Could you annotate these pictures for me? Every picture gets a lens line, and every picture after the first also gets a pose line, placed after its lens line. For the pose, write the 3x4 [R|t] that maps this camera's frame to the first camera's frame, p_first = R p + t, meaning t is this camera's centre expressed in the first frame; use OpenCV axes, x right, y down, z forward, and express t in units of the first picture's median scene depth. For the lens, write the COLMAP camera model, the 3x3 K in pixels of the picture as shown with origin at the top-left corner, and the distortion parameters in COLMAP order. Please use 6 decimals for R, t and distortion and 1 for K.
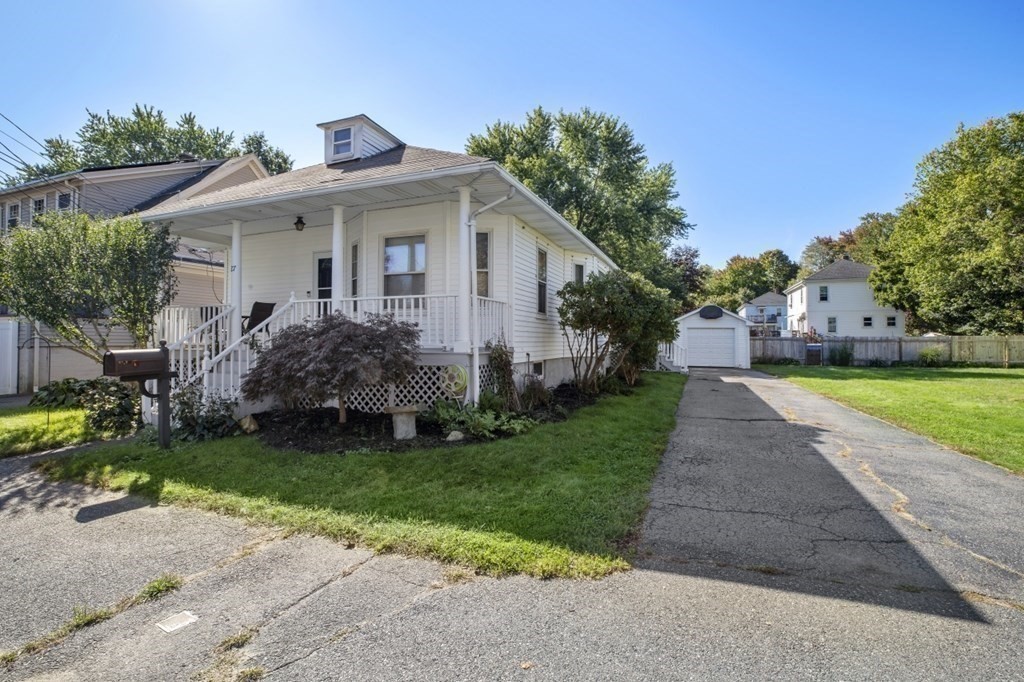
lens RADIAL K [[470.5, 0, 515.4], [0, 470.5, 334.2], [0, 0, 1]] dist [-0.056737, 0.017722]
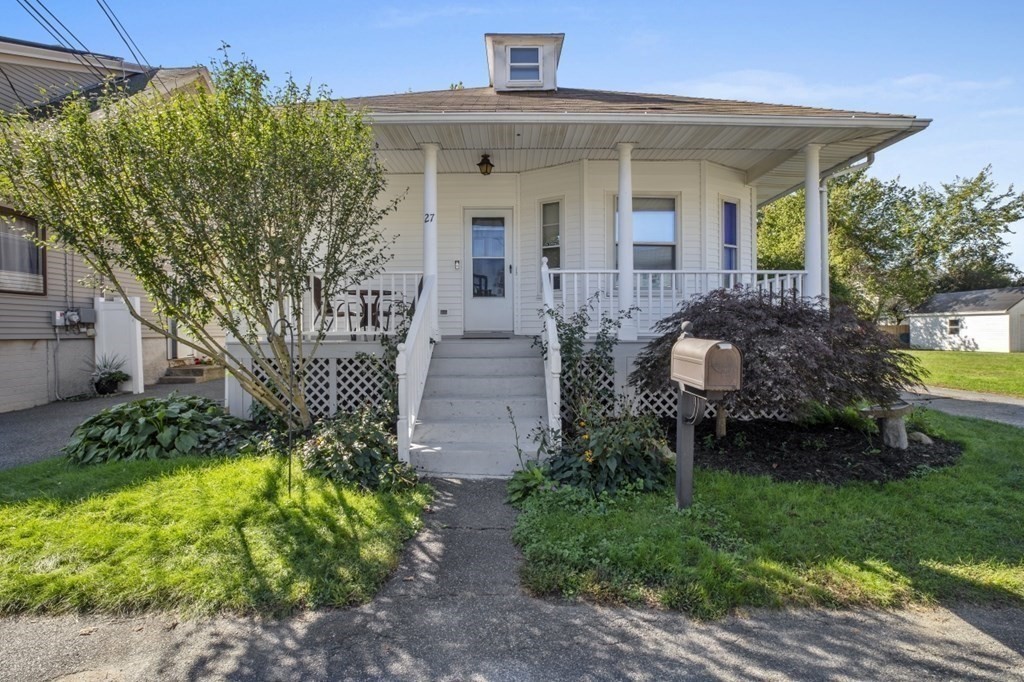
lens RADIAL K [[470.5, 0, 515.4], [0, 470.5, 334.2], [0, 0, 1]] dist [-0.056737, 0.017722]
pose [[0.933868, -0.008502, 0.357516, -0.686877], [0.000090, 0.999723, 0.023540, 0.006437], [-0.357617, -0.021952, 0.933610, 0.304960]]
